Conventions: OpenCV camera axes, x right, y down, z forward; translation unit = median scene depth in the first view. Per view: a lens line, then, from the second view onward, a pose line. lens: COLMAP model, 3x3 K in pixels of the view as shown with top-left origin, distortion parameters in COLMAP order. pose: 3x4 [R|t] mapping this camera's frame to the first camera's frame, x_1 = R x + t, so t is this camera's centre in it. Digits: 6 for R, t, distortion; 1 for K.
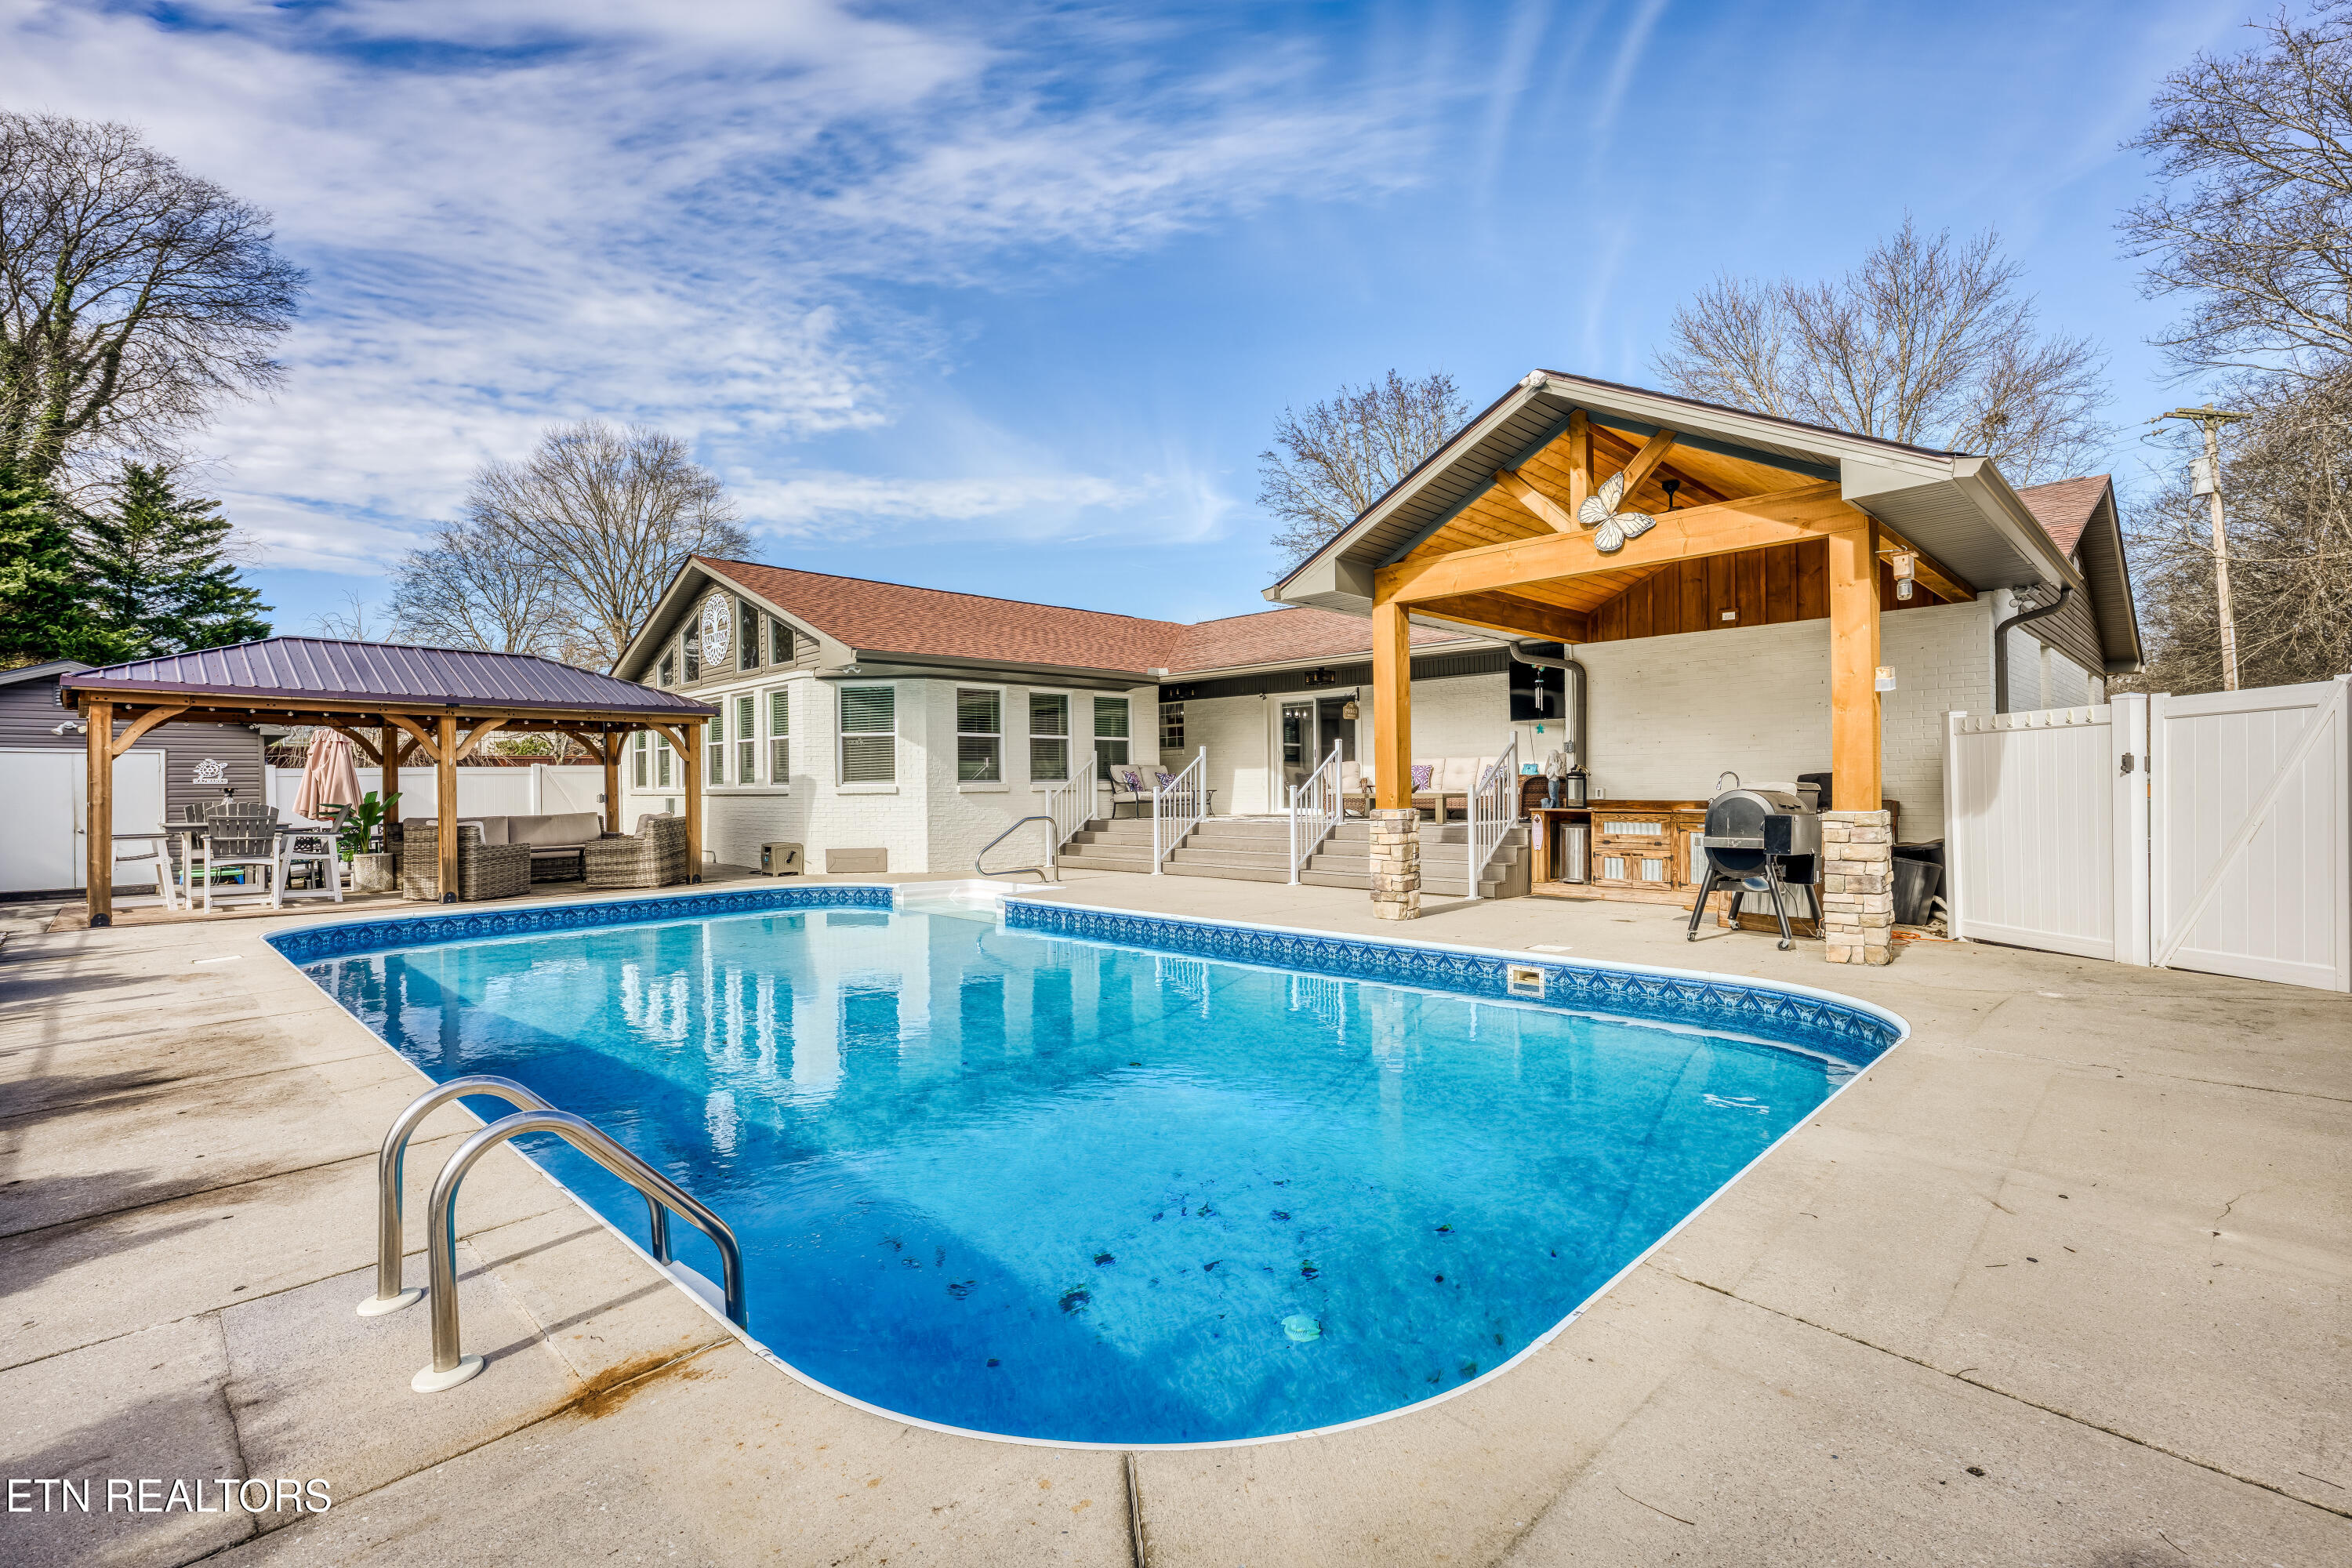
lens RADIAL K [[1064.7, 0, 1176.0], [0, 1064.7, 784.0], [0, 0, 1]] dist [-0.001646, -0.000380]
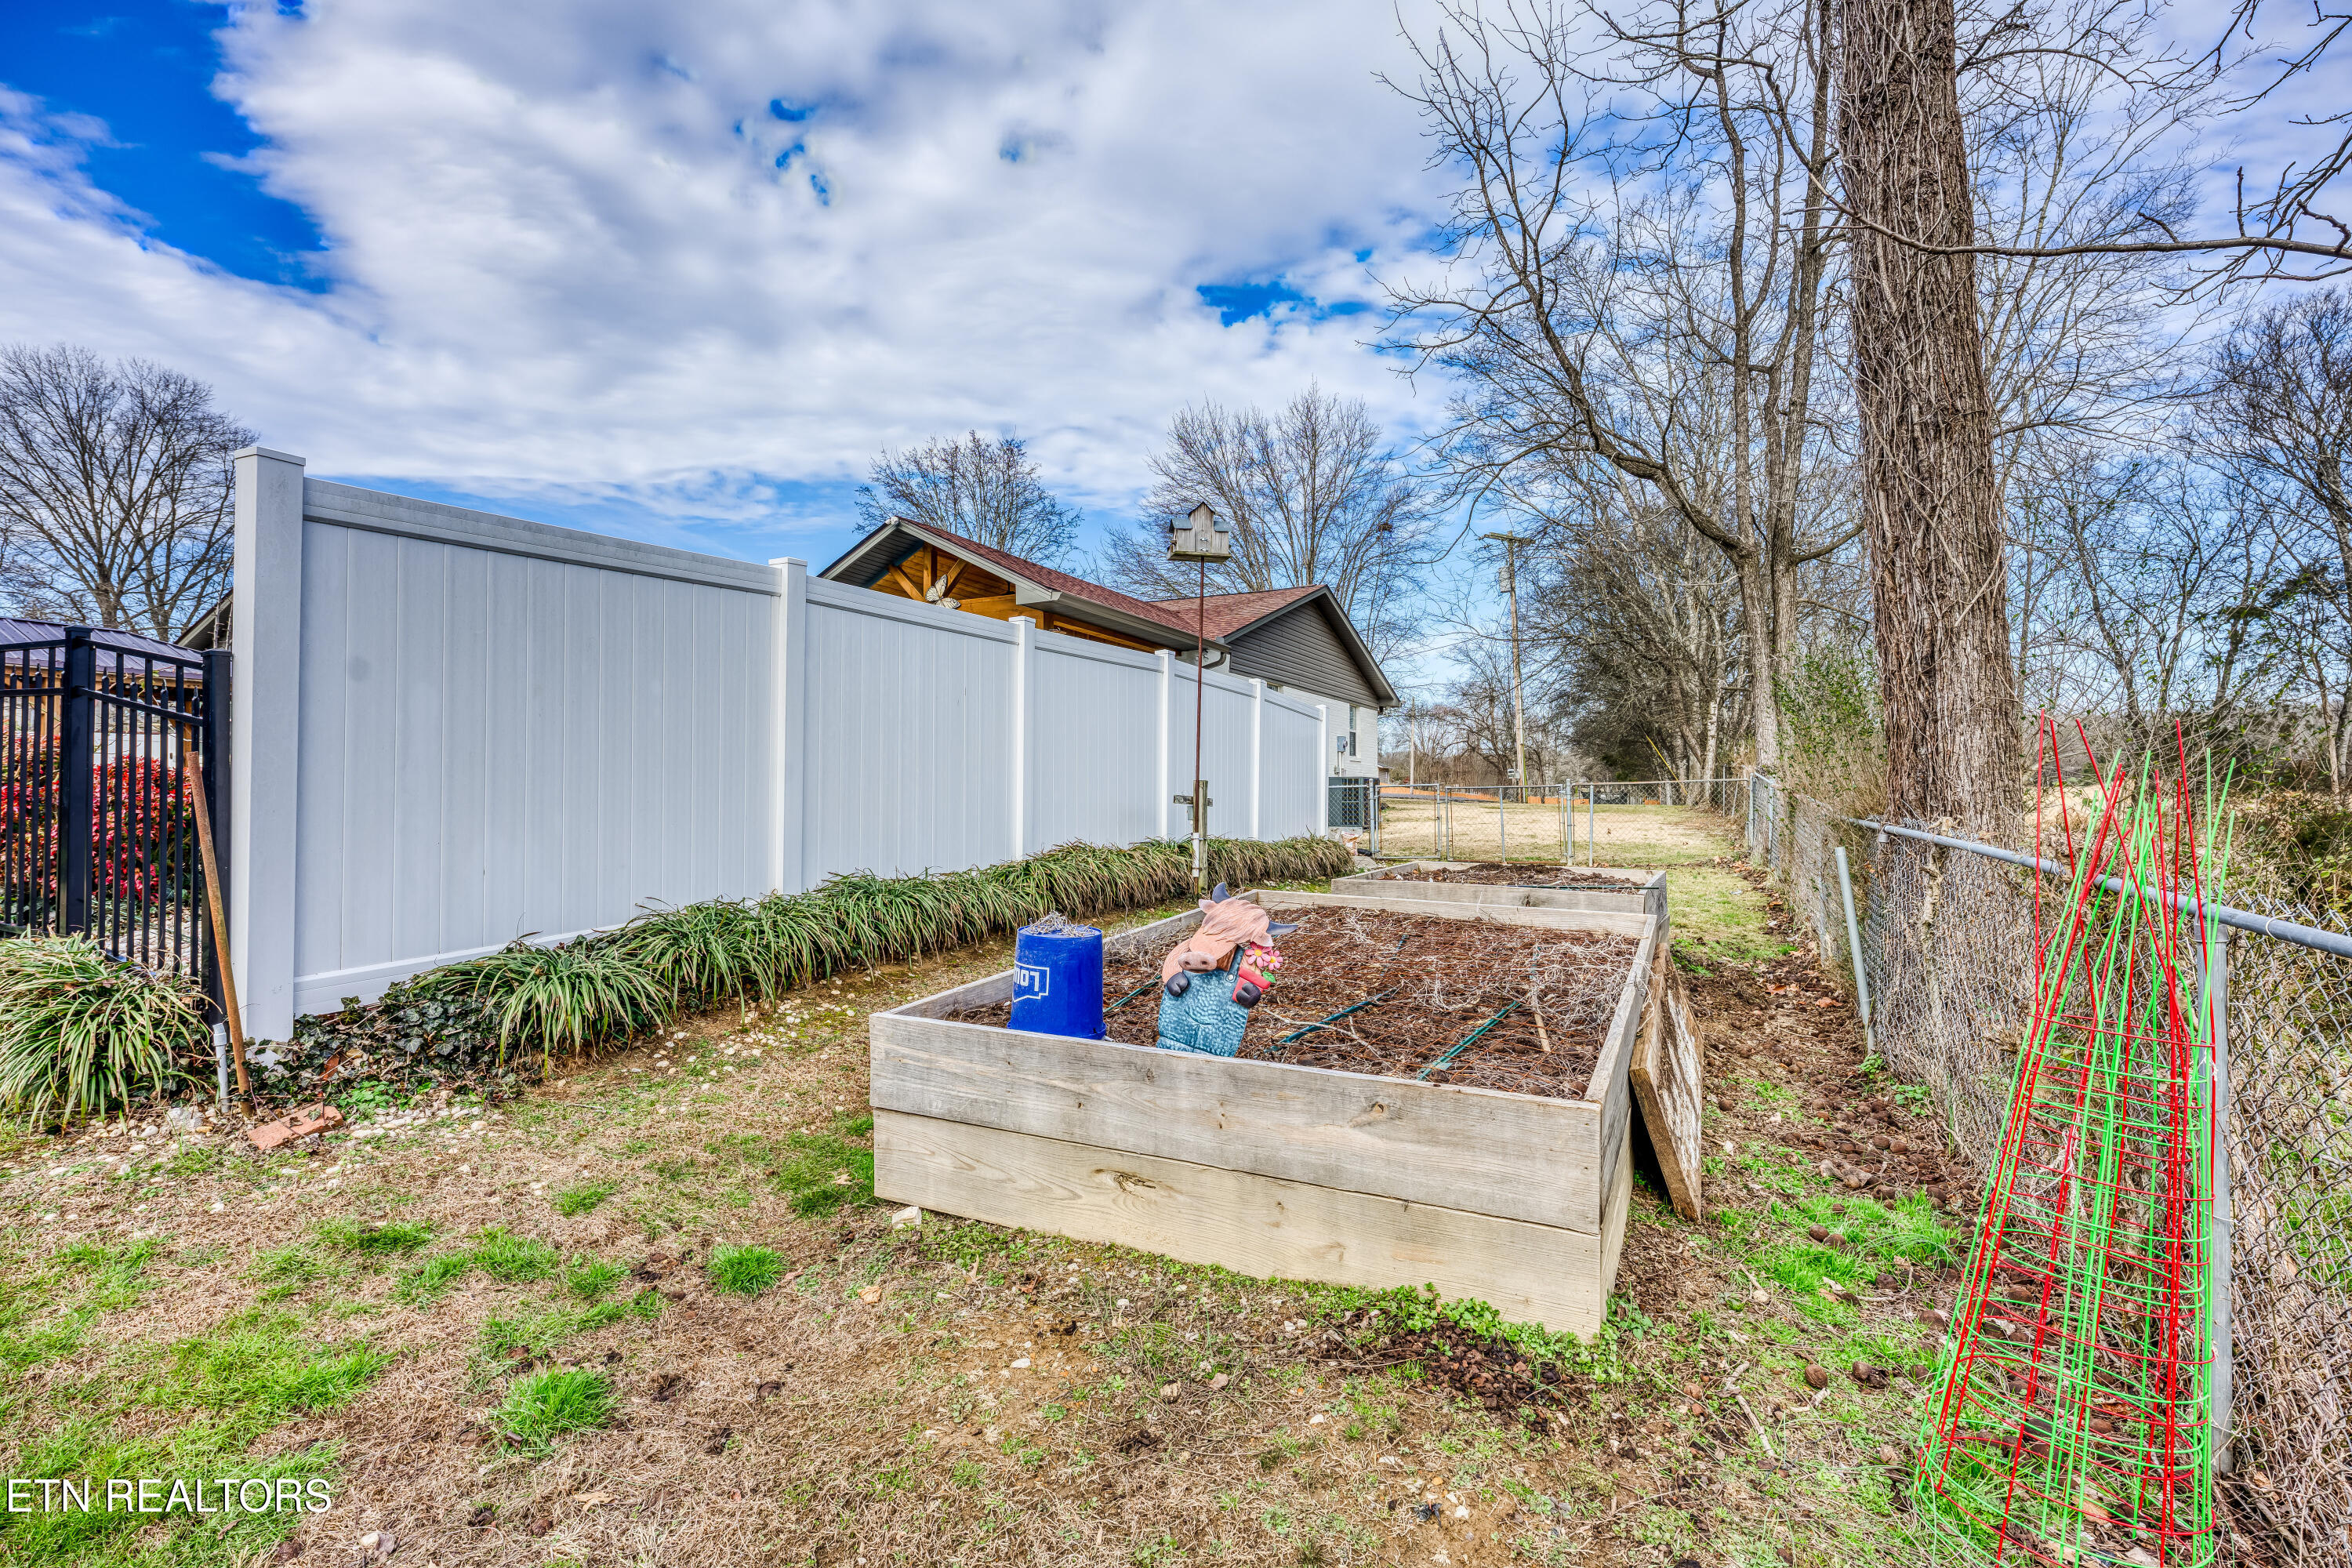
lens RADIAL K [[1064.7, 0, 1176.0], [0, 1064.7, 784.0], [0, 0, 1]] dist [-0.001646, -0.000380]
pose [[0.947546, 0.019961, 0.318997, 0.116143], [-0.015356, 0.999738, -0.016945, 0.047149], [-0.319251, 0.011157, 0.947604, -0.449100]]
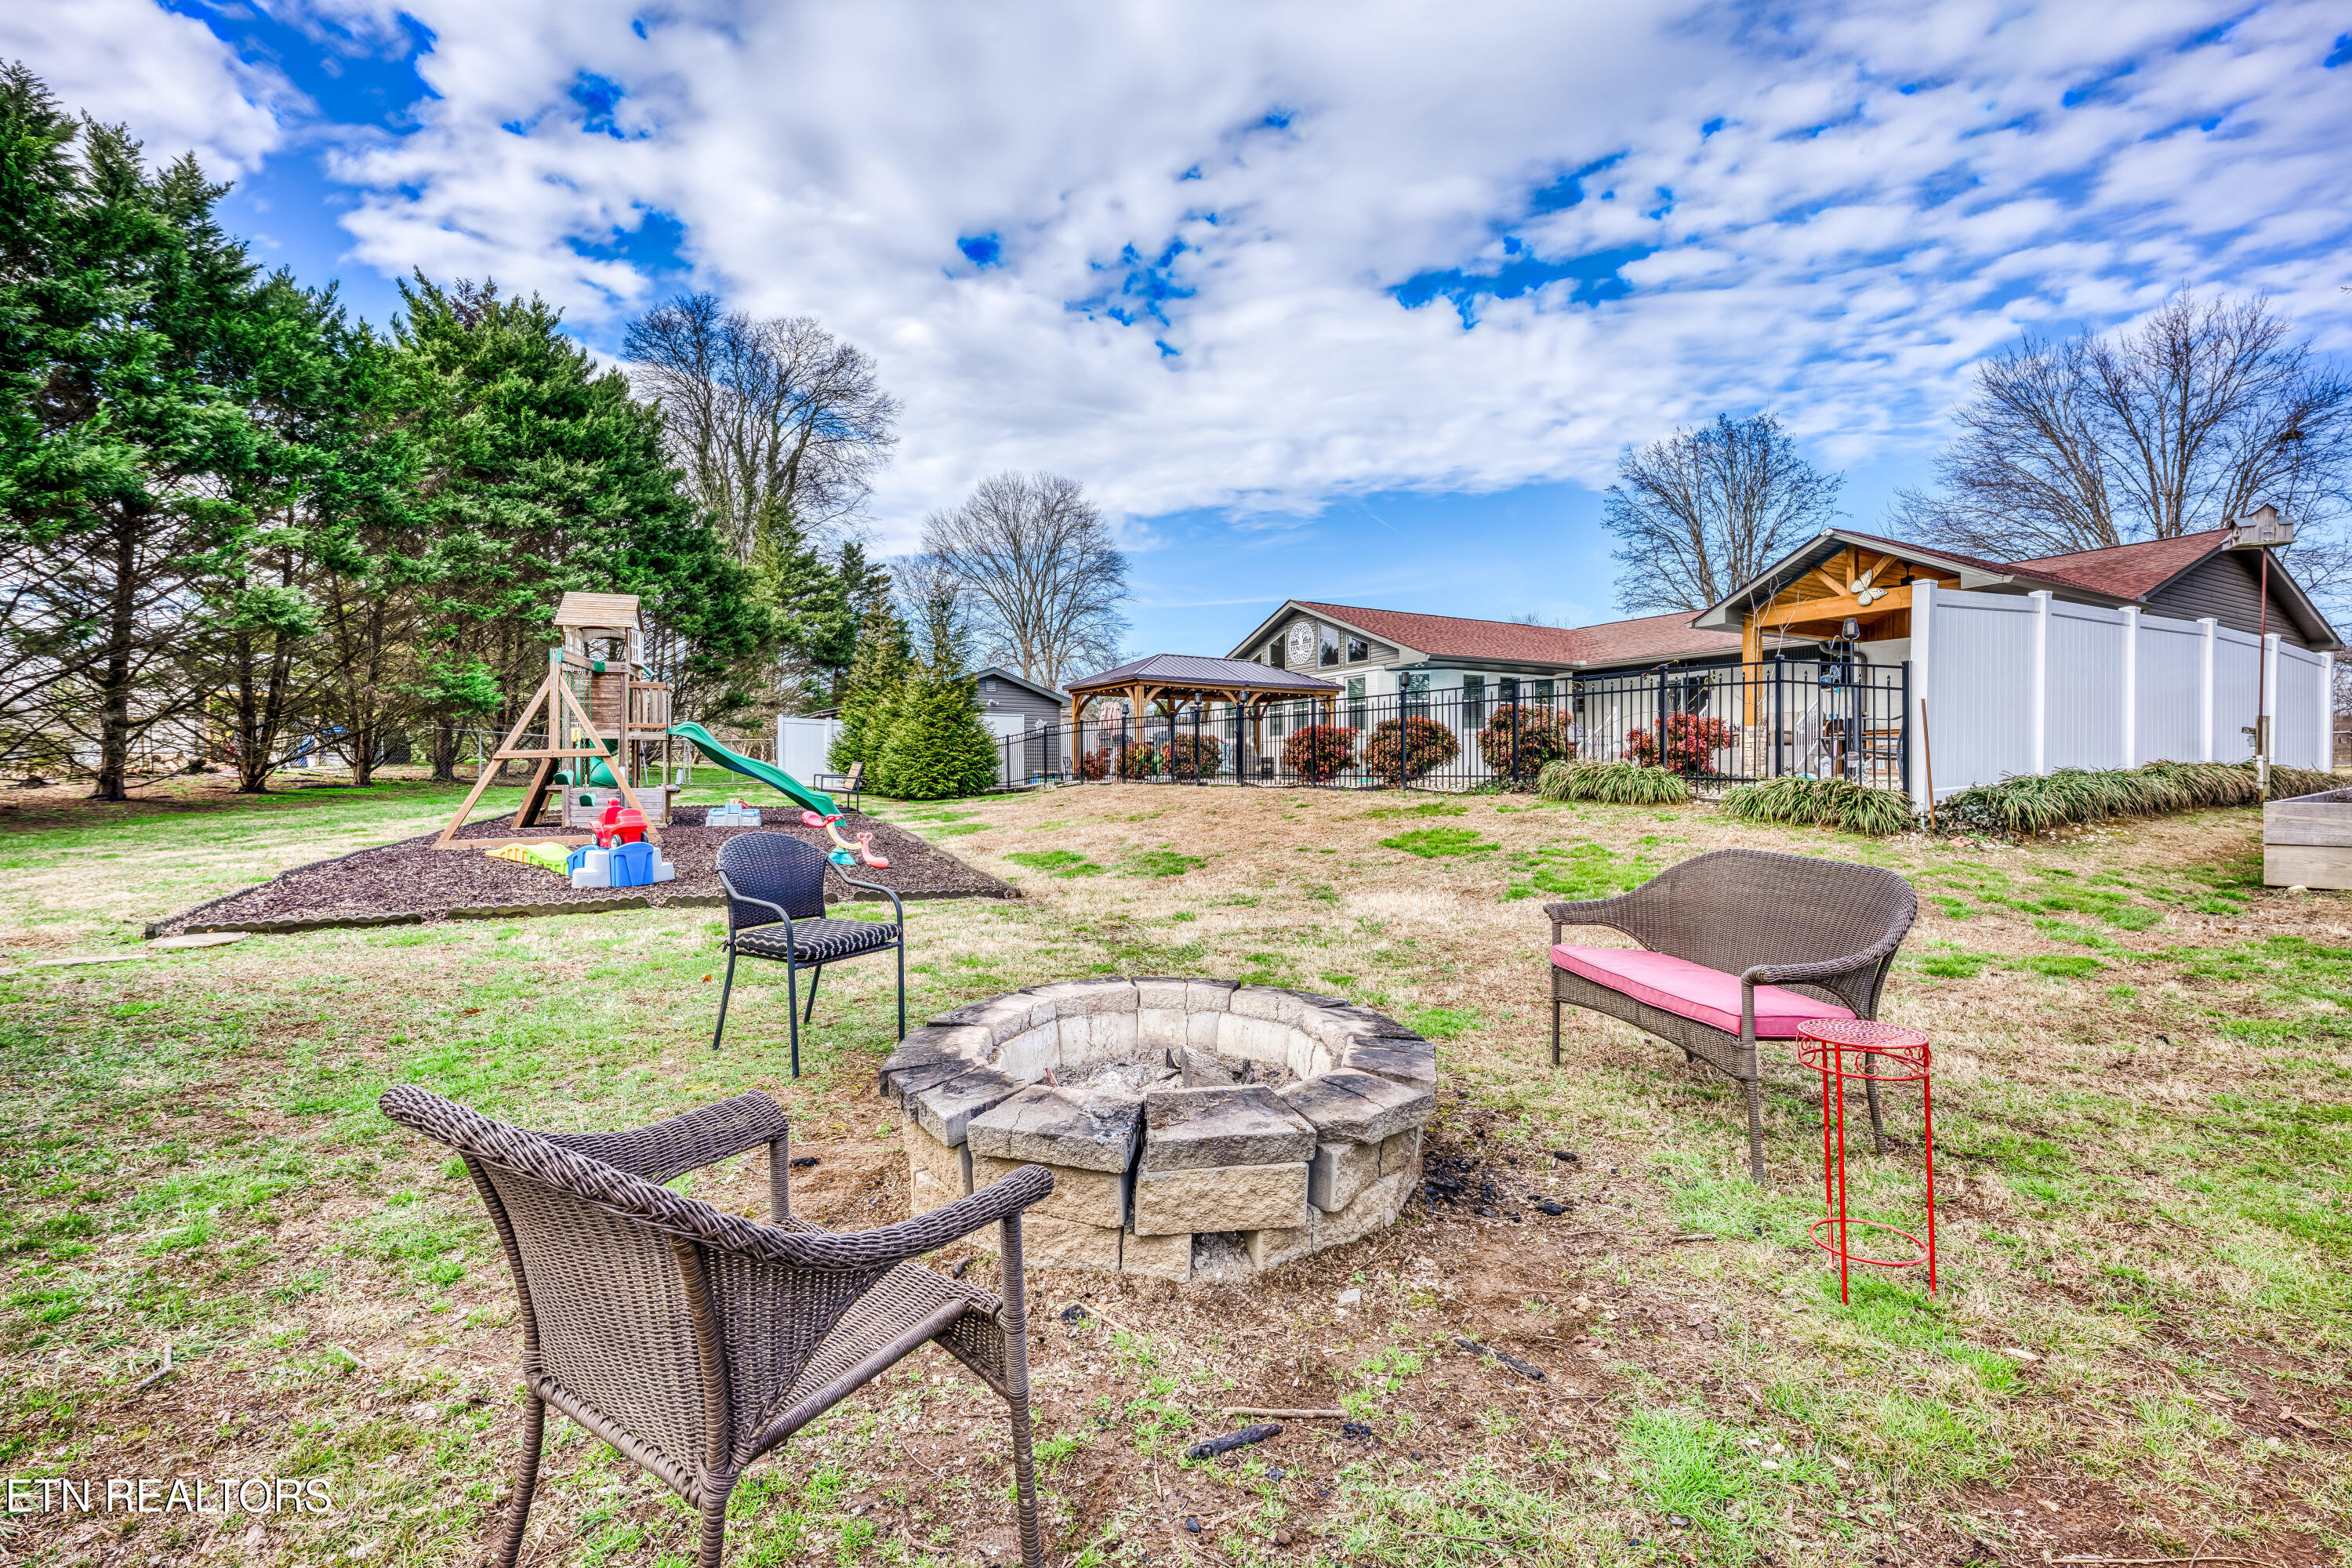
lens RADIAL K [[1064.7, 0, 1176.0], [0, 1064.7, 784.0], [0, 0, 1]] dist [-0.001646, -0.000380]
pose [[0.968701, 0.009569, -0.248047, -0.235542], [-0.008222, 0.999945, 0.006467, 0.083724], [0.248096, -0.004226, 0.968726, -0.821459]]
